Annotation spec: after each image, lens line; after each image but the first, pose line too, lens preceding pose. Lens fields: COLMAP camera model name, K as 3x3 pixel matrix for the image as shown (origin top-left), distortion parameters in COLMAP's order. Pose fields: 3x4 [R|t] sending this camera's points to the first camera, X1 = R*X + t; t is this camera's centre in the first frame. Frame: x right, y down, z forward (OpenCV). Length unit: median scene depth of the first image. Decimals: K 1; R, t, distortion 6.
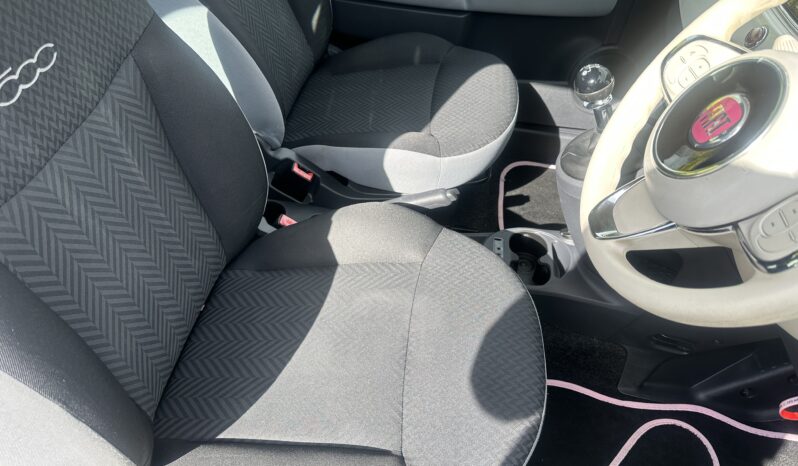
lens RADIAL K [[548.6, 0, 397.9], [0, 548.6, 221.9], [0, 0, 1]] dist [0.077626, -0.136732]
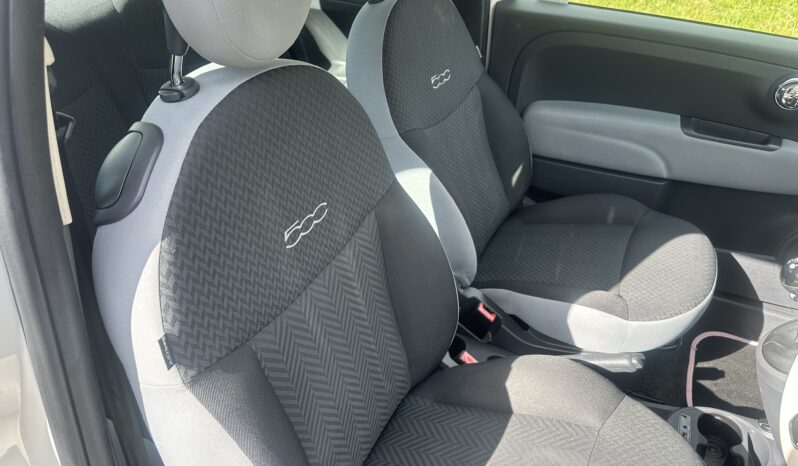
lens RADIAL K [[548.6, 0, 397.9], [0, 548.6, 221.9], [0, 0, 1]] dist [0.077626, -0.136732]
pose [[0.946327, 0.106323, -0.305222, -0.029659], [-0.169290, 0.967498, -0.187852, -0.031645], [0.275329, 0.229440, 0.933569, -0.093812]]
